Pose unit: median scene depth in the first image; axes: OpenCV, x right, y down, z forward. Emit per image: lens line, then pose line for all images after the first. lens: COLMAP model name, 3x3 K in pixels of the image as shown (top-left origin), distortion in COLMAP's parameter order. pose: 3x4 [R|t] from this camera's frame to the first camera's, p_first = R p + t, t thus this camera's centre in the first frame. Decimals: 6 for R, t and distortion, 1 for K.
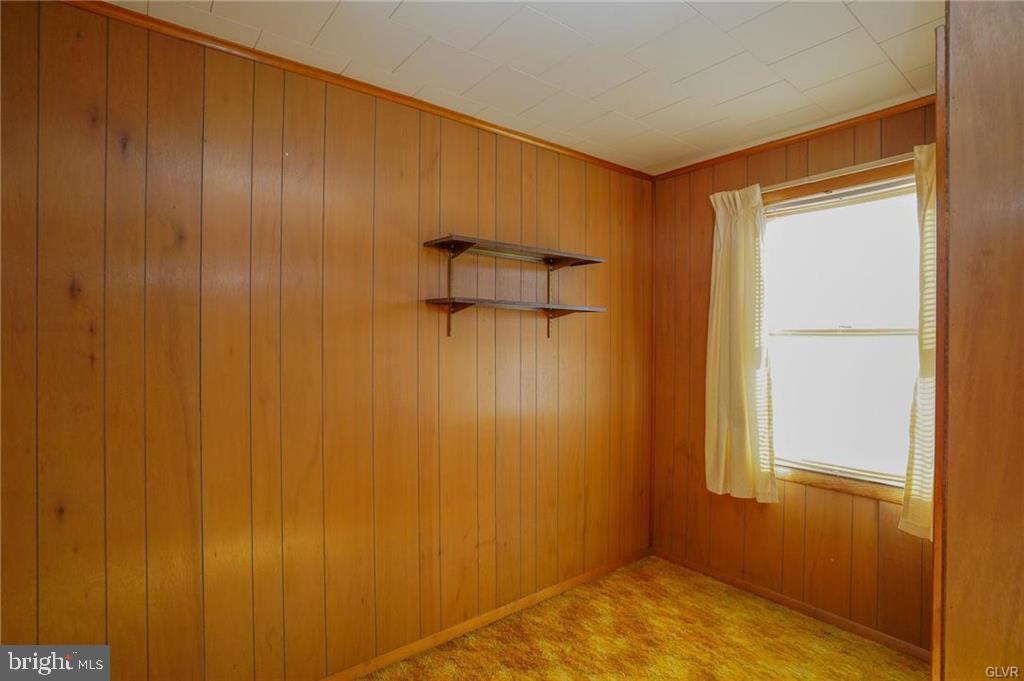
lens RADIAL K [[501.0, 0, 512.0], [0, 501.0, 340.5], [0, 0, 1]] dist [-0.061789, 0.000321]
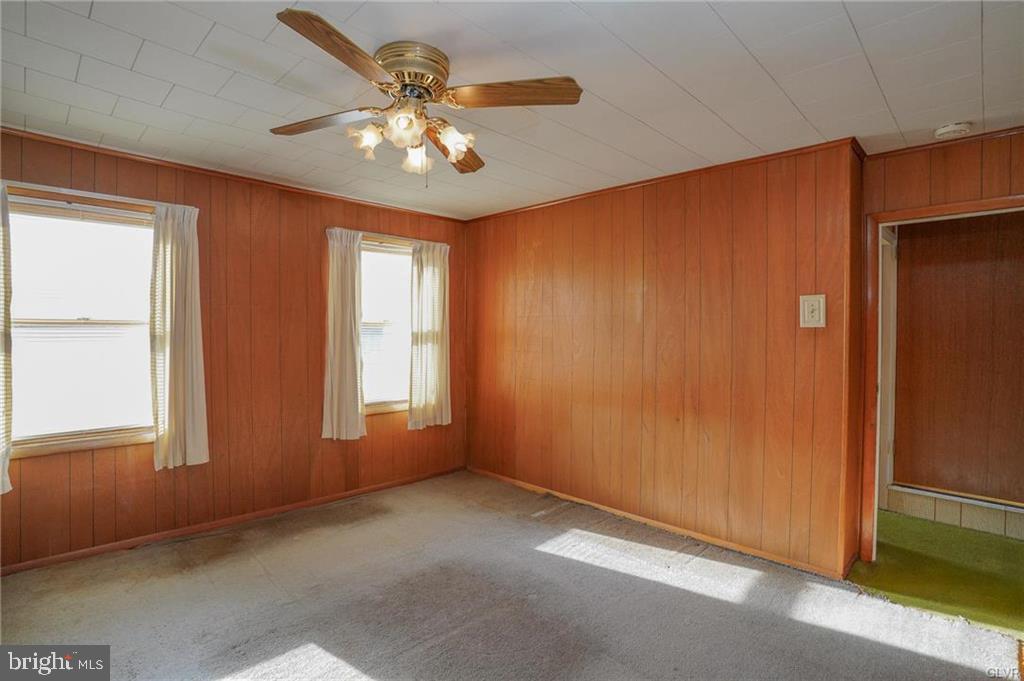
lens RADIAL K [[501.0, 0, 512.0], [0, 501.0, 340.5], [0, 0, 1]] dist [-0.061789, 0.000321]
pose [[-0.127003, -0.010576, 0.991846, -1.032168], [-0.010455, 0.999902, 0.009324, 0.007873], [-0.991847, -0.009185, -0.127101, 0.678212]]
